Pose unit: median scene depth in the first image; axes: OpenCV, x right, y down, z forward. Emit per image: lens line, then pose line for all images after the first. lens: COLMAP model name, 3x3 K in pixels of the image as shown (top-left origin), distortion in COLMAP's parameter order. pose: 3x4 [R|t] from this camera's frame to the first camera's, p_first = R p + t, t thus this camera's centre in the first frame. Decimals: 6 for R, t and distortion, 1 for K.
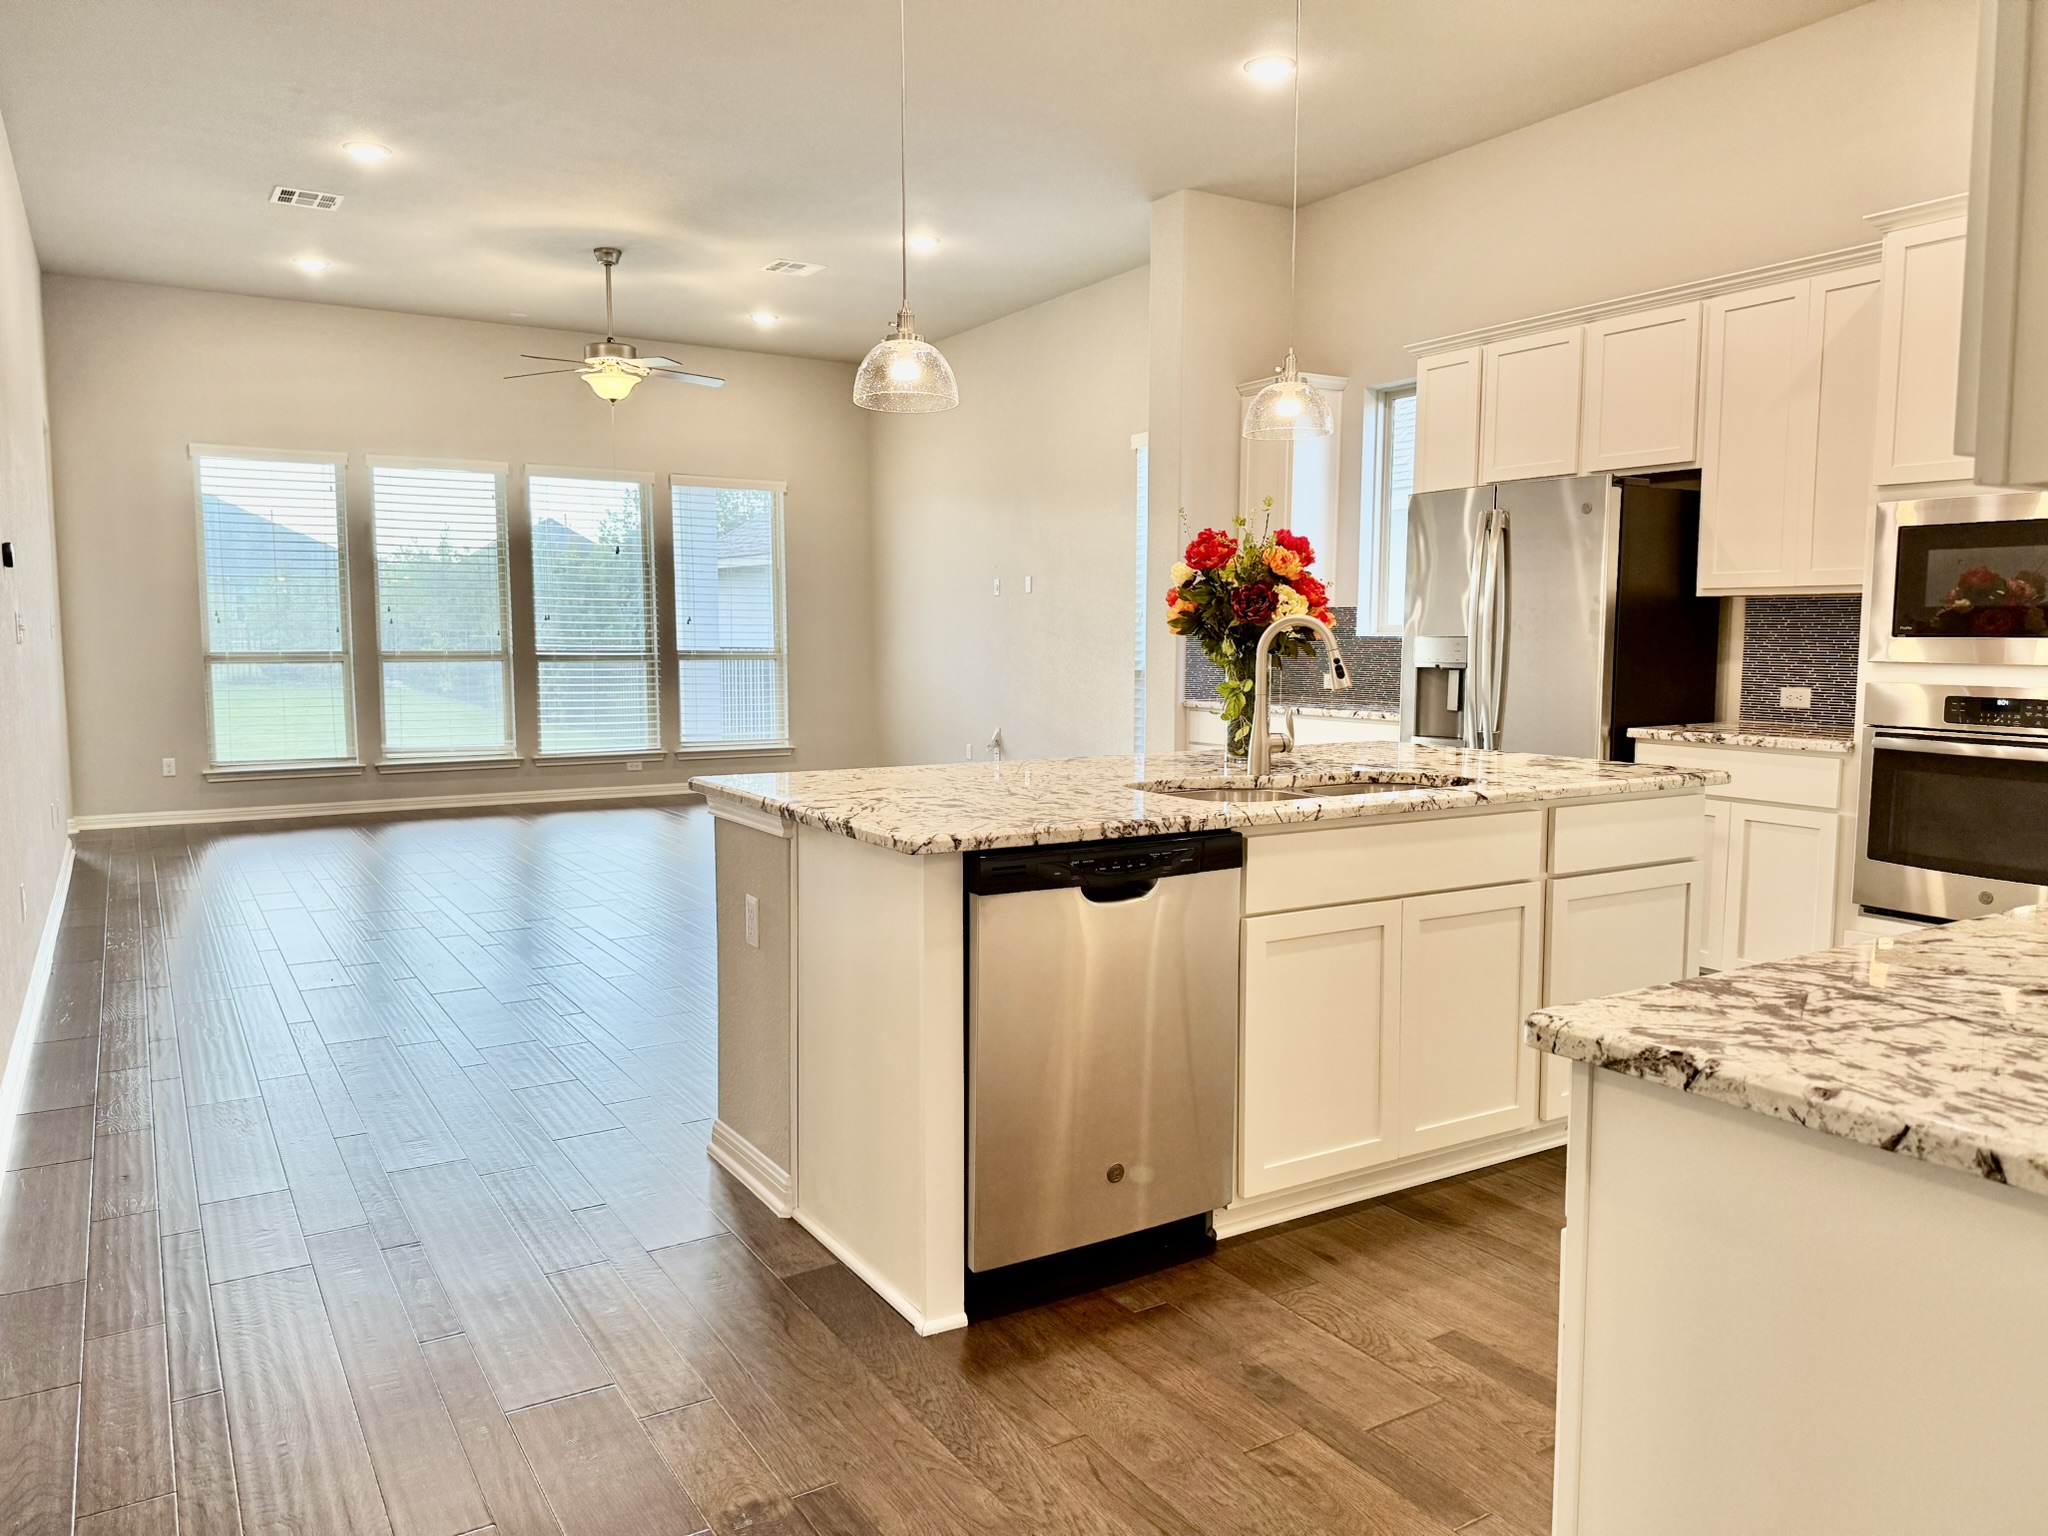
lens RADIAL K [[1443.9, 0, 1024.0], [0, 1443.9, 768.0], [0, 0, 1]] dist [0.096102, -0.147833]
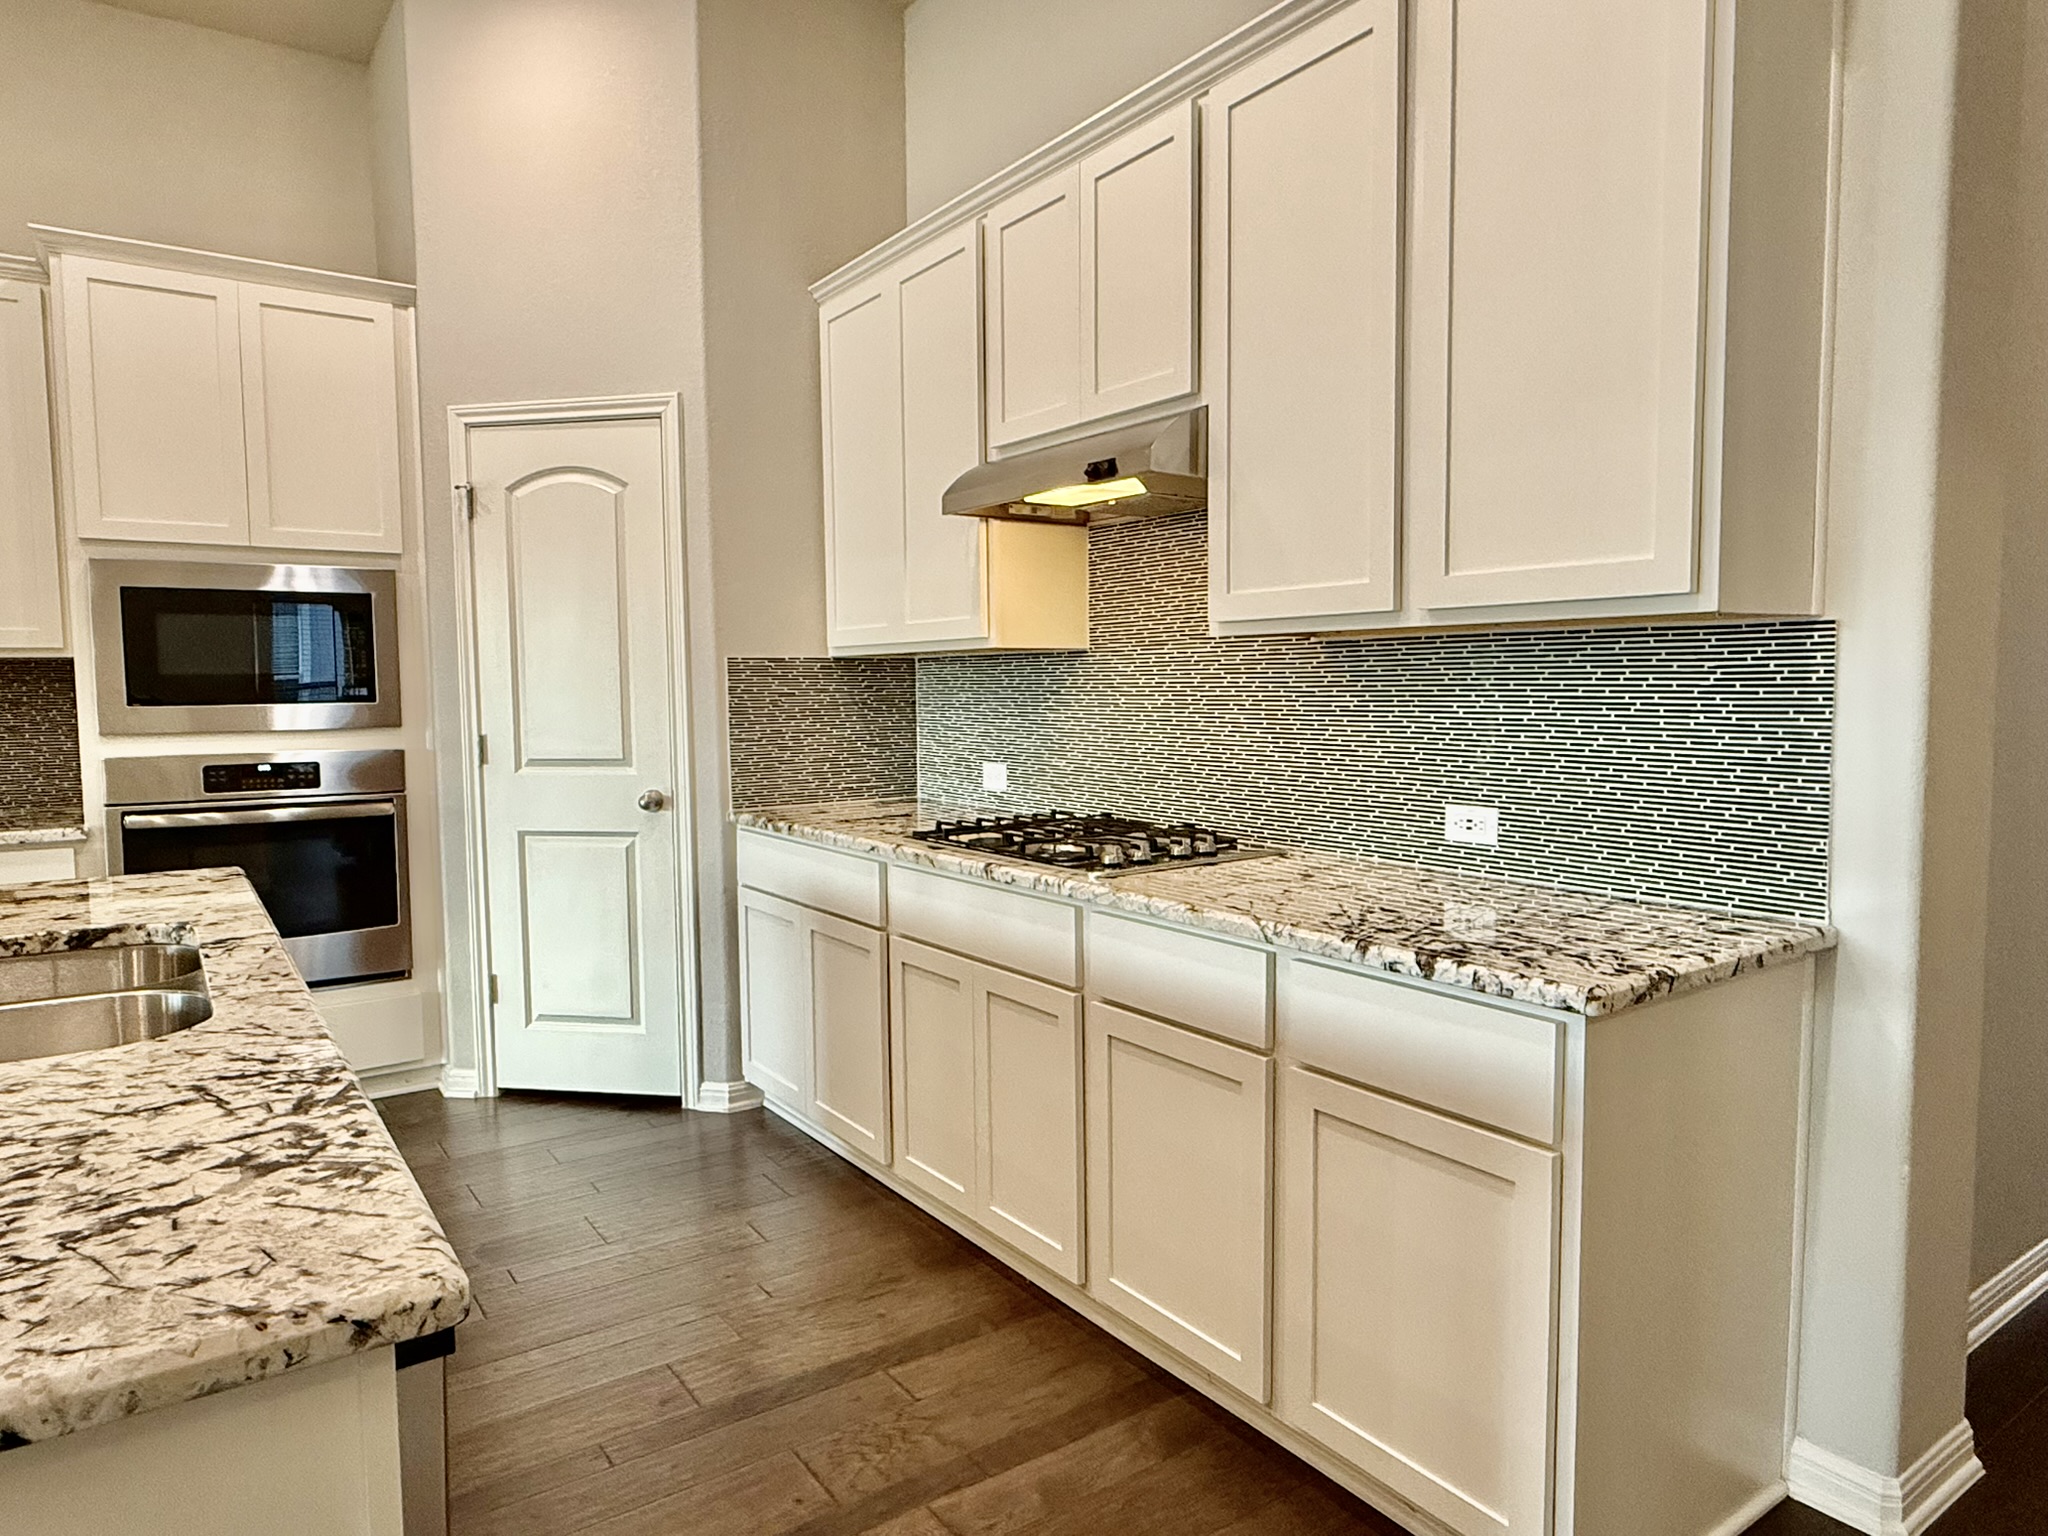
lens RADIAL K [[1267.5, 0, 1022.3], [0, 1267.5, 771.2], [0, 0, 1]] dist [-0.000103, -0.001126]
pose [[-0.057441, -0.072128, 0.995740, -0.245378], [0.105268, 0.991389, 0.077885, -0.055380], [-0.992784, 0.109293, -0.049354, 0.516812]]
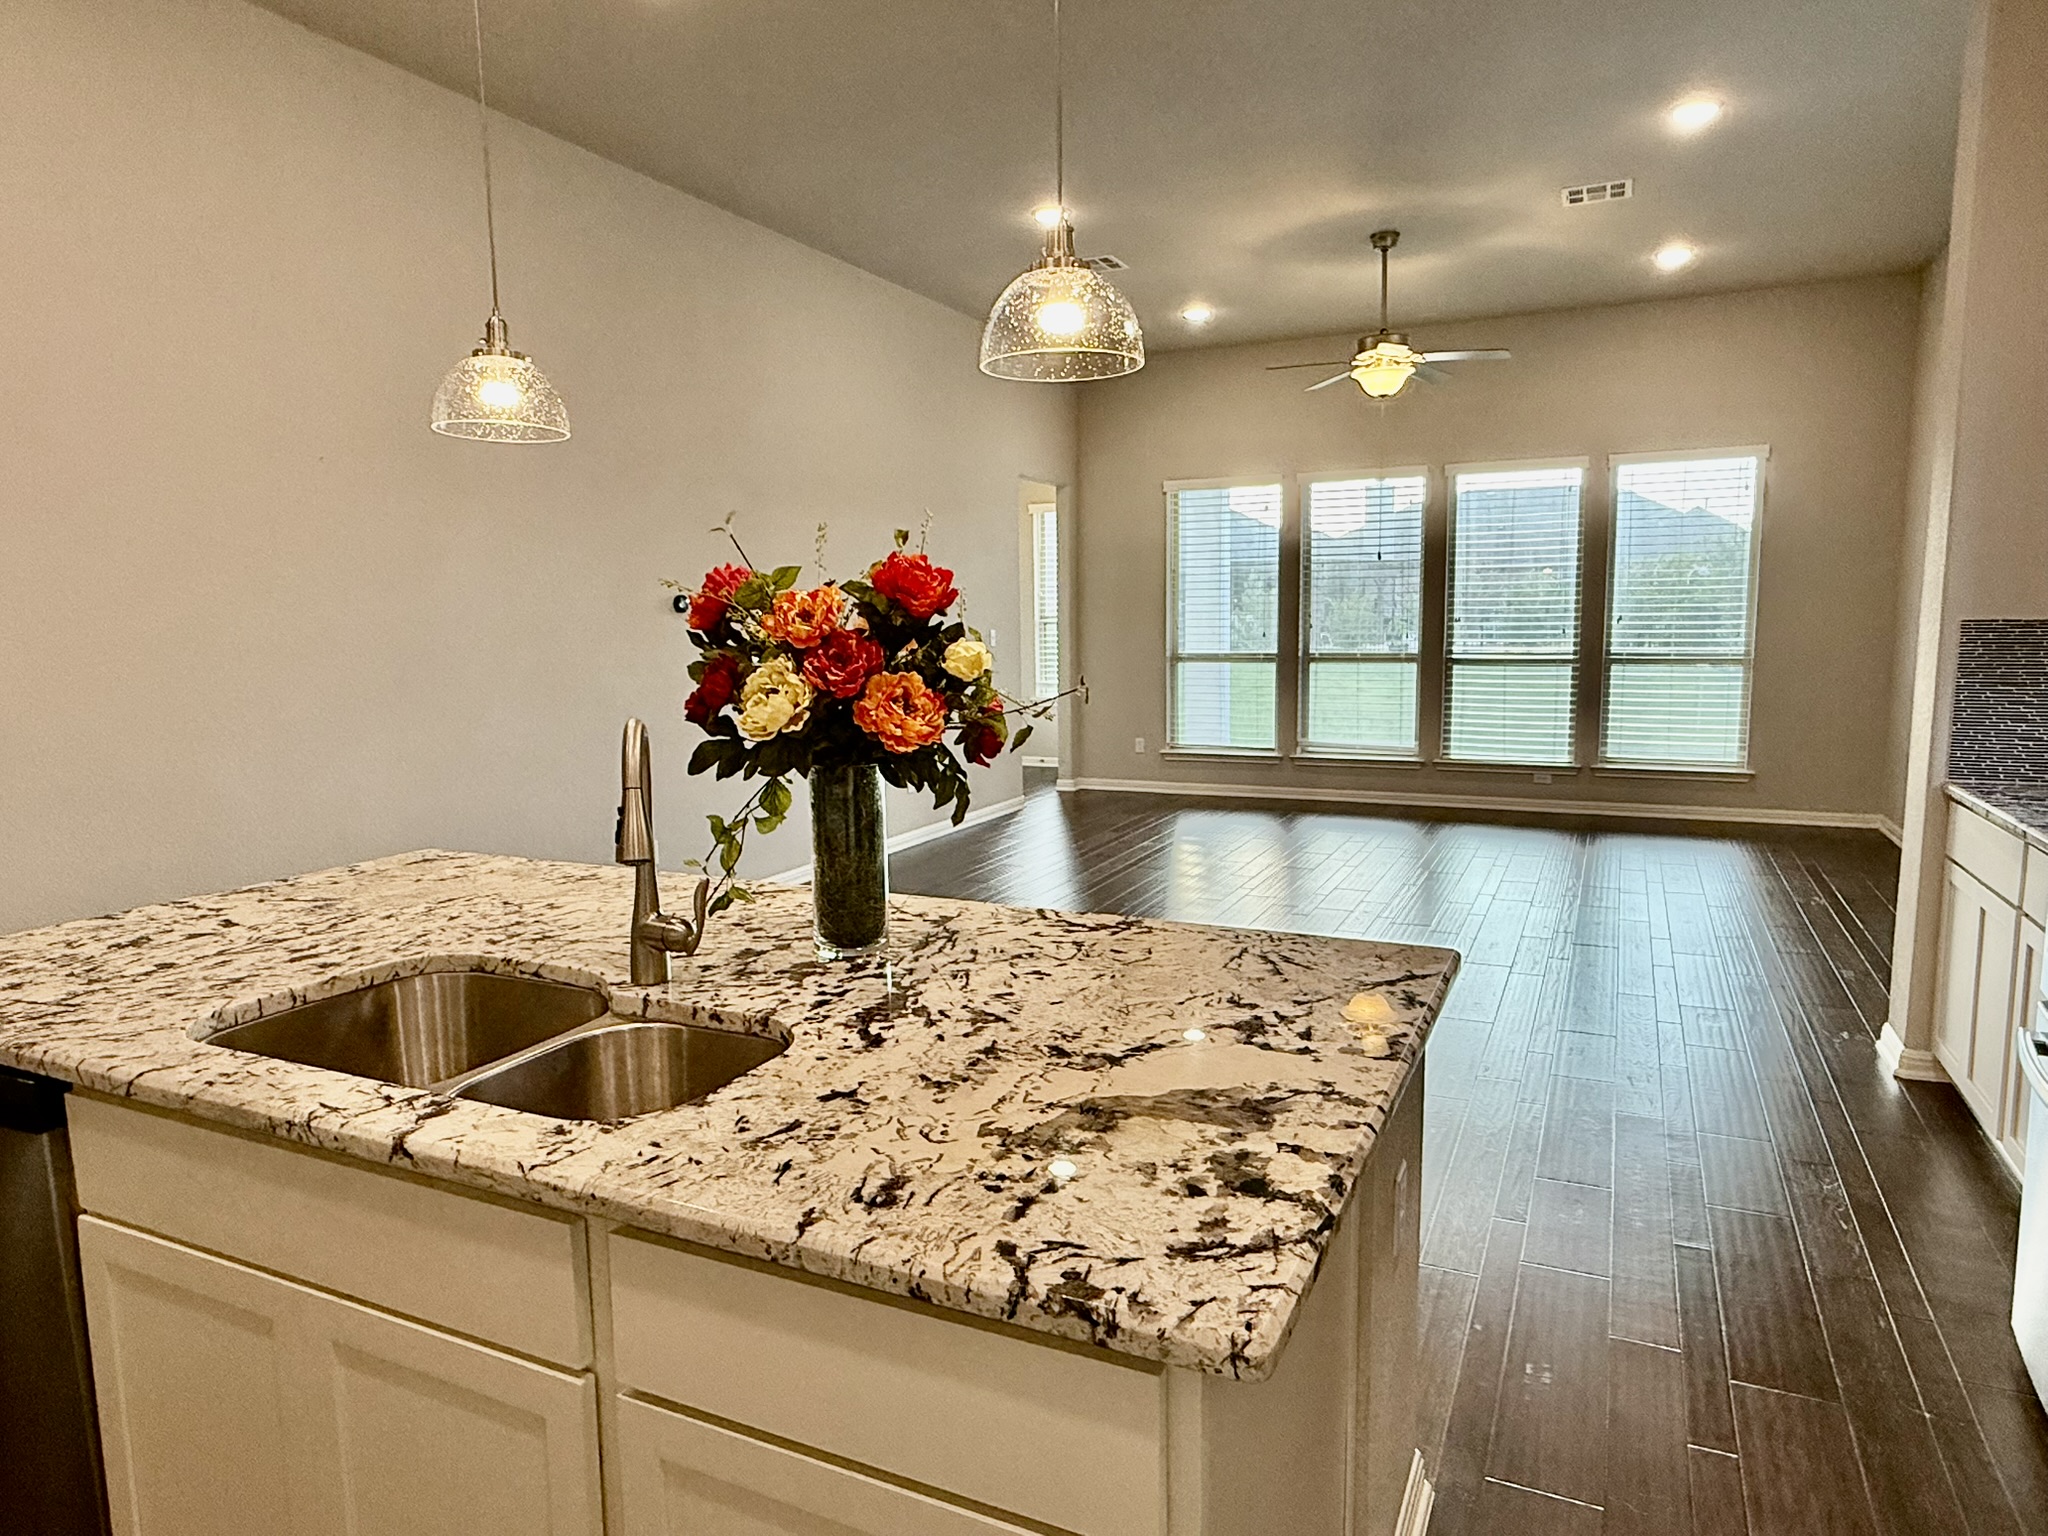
lens RADIAL K [[1267.5, 0, 1022.3], [0, 1267.5, 771.2], [0, 0, 1]] dist [-0.000103, -0.001126]
pose [[0.544079, 0.097032, -0.833404, 0.584305], [-0.065869, 0.995164, 0.072863, -0.113421], [0.836444, 0.015252, 0.547839, 0.732432]]
